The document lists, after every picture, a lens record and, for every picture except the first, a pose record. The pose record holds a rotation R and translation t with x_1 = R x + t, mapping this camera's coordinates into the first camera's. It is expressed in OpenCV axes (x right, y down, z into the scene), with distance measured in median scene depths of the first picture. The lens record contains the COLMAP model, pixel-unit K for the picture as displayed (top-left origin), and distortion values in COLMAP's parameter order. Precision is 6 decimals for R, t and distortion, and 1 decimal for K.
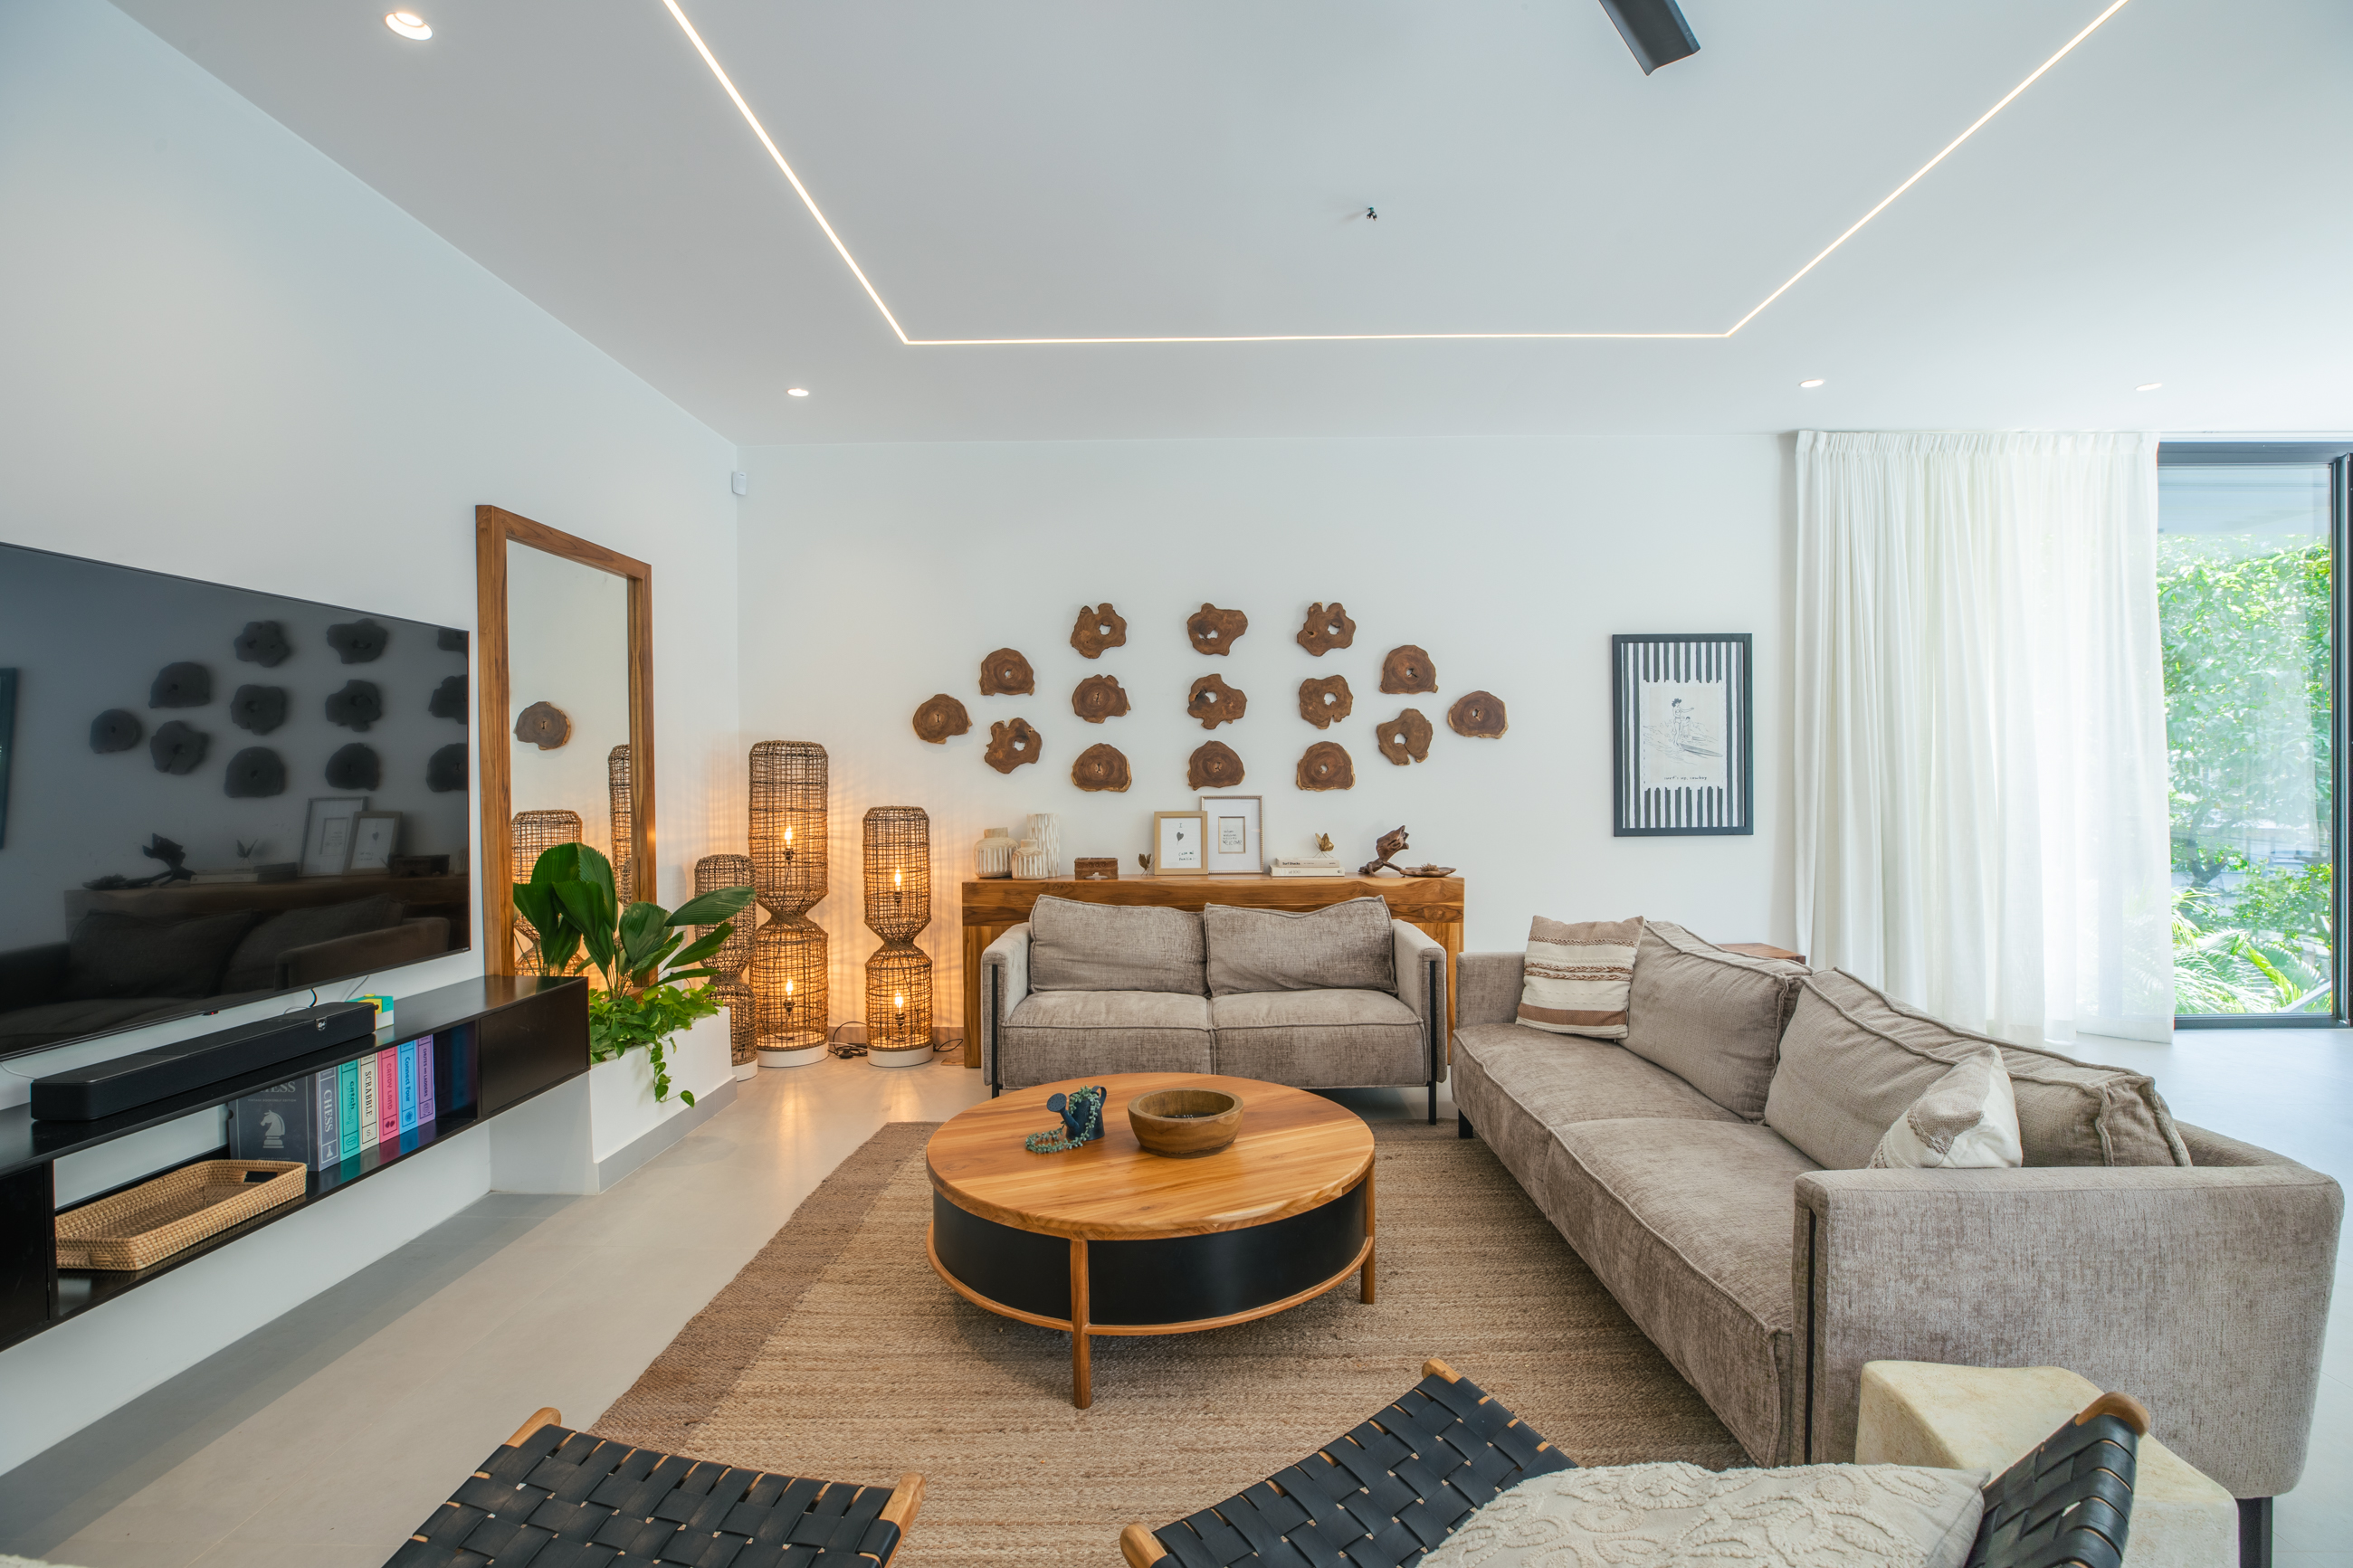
lens RADIAL K [[1088.8, 0, 1190.2], [0, 1088.8, 779.1], [0, 0, 1]] dist [-0.038528, 0.011712]
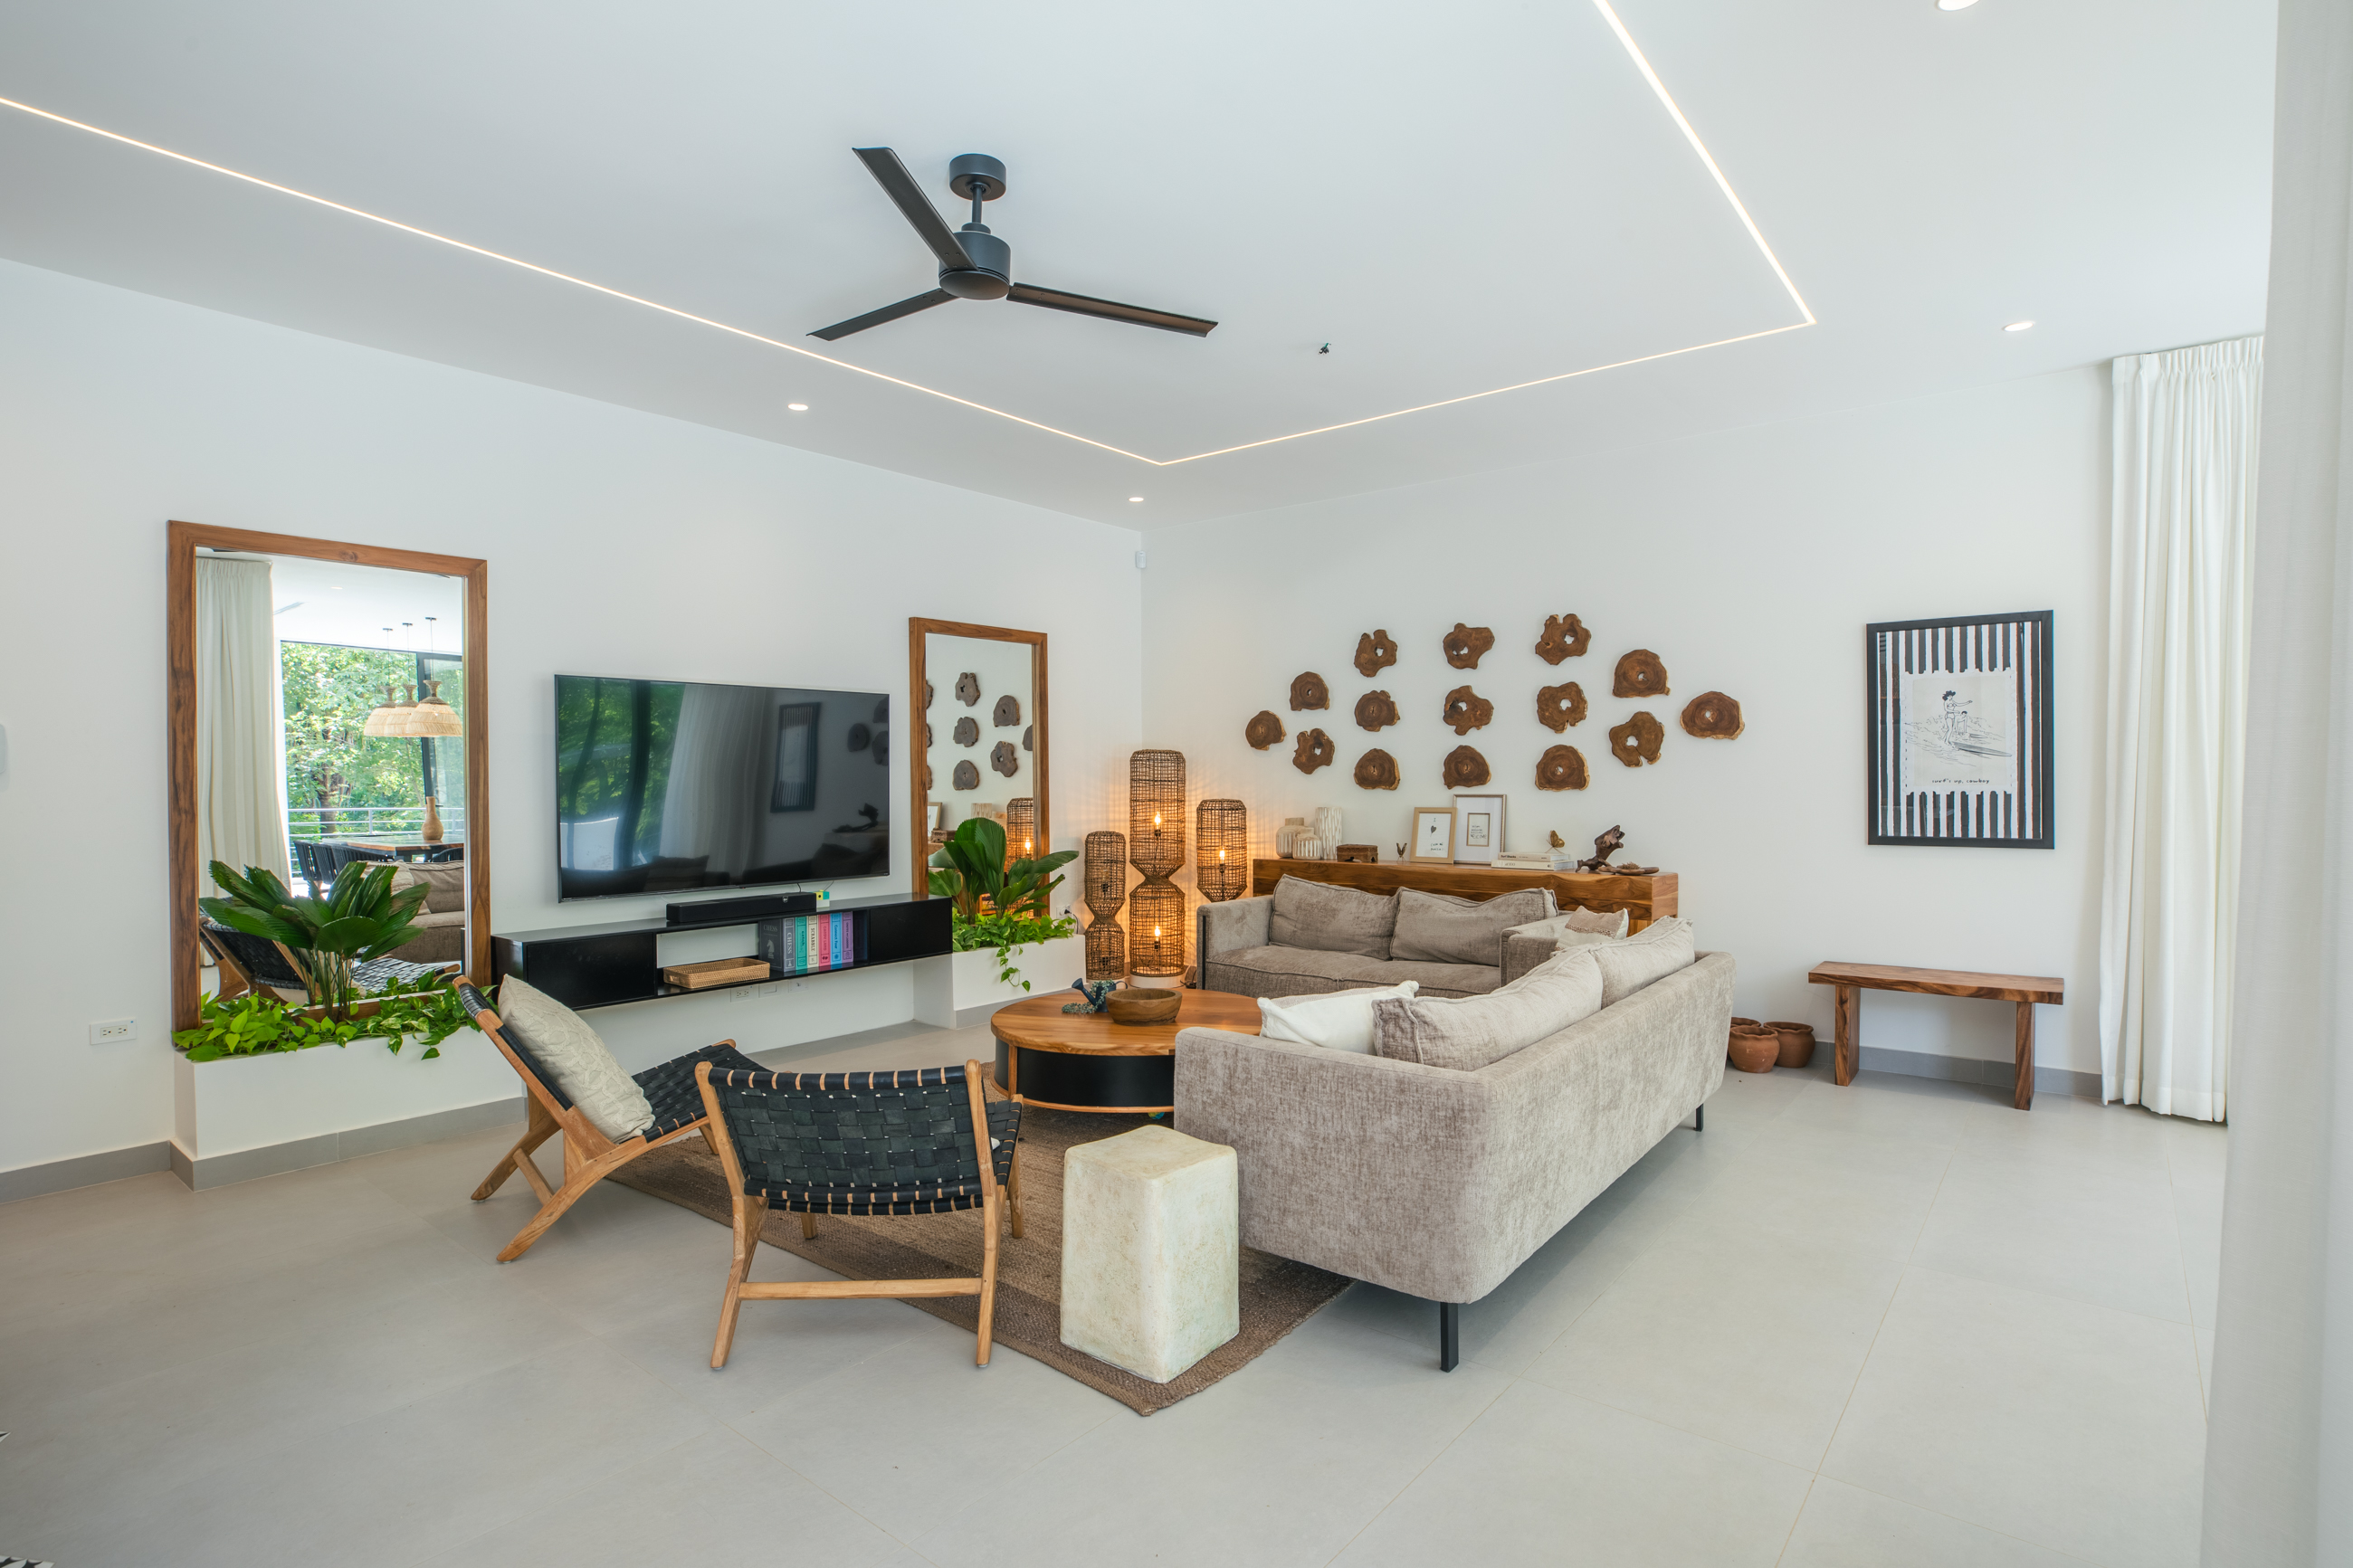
lens RADIAL K [[1170.9, 0, 1180.2], [0, 1170.9, 783.0], [0, 0, 1]] dist [-0.029675, 0.000882]
pose [[0.784959, 0.007353, -0.619505, 0.542384], [-0.004317, 0.999970, 0.006399, -0.002858], [0.619533, -0.002349, 0.784967, -0.127456]]
